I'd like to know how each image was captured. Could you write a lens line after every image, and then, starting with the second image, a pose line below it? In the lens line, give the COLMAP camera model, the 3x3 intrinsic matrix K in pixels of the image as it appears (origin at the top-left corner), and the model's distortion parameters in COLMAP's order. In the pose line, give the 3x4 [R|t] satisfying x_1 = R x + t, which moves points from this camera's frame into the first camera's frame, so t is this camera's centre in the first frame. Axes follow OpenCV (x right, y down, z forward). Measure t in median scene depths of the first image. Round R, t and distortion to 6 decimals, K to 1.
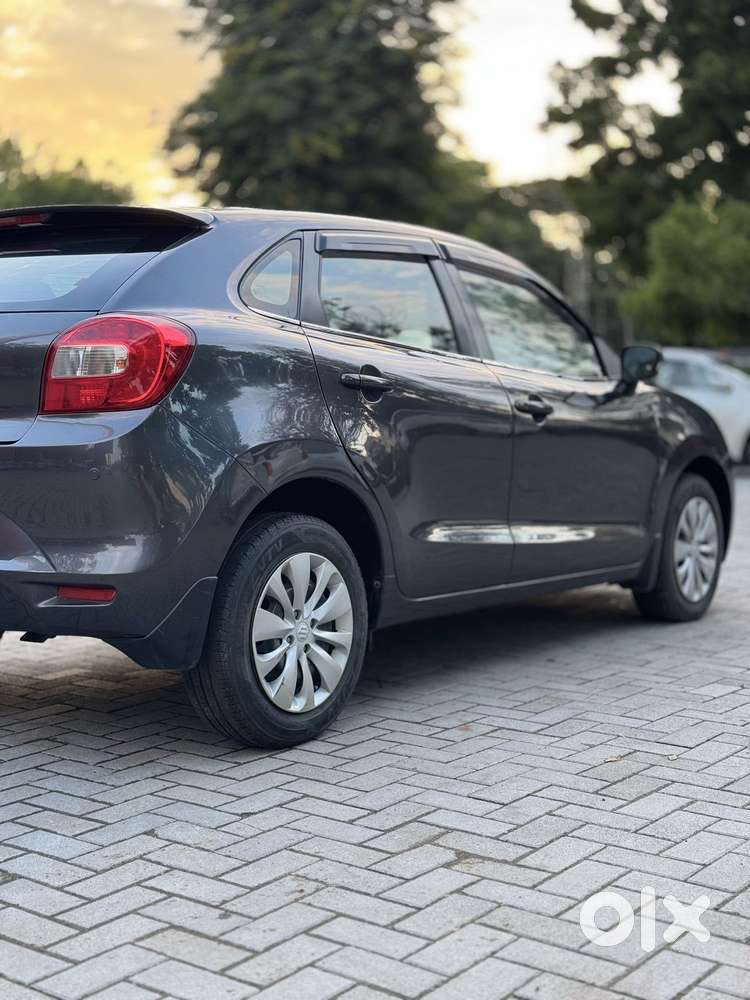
lens RADIAL K [[1381.1, 0, 370.8], [0, 1381.1, 501.3], [0, 0, 1]] dist [0.105925, 0.000000]
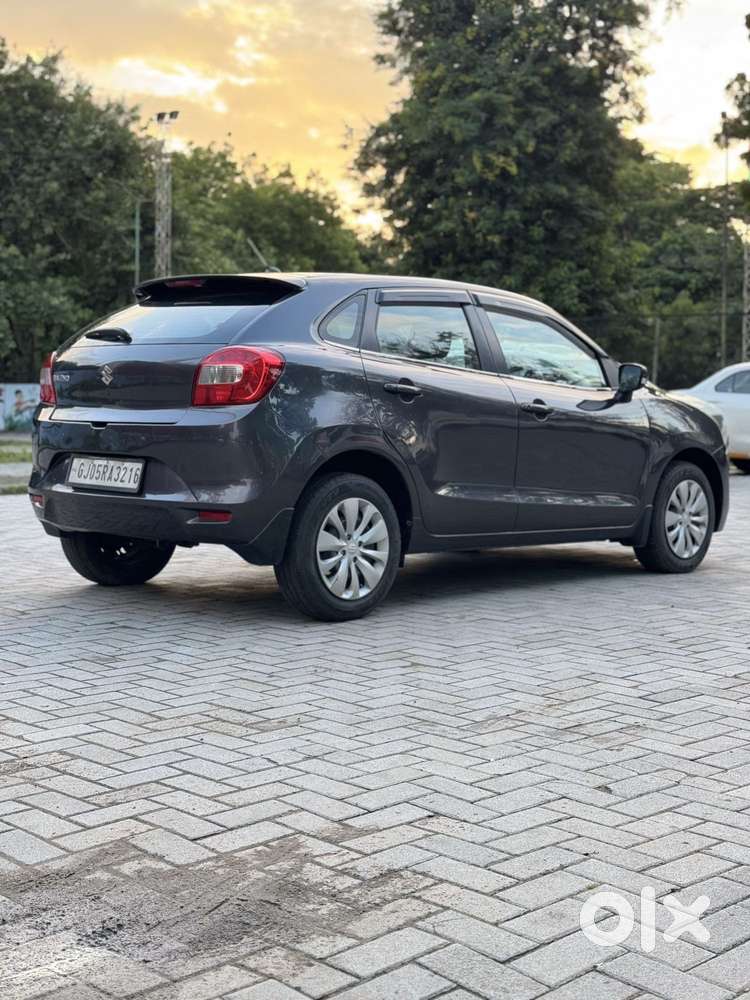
lens RADIAL K [[1381.1, 0, 368.5], [0, 1381.1, 501.1], [0, 0, 1]] dist [0.105925, 0.000000]
pose [[0.989407, 0.027133, -0.142612, 0.173195], [-0.027457, 0.999623, -0.000302, 0.037172], [0.142550, 0.004214, 0.989779, -0.495810]]
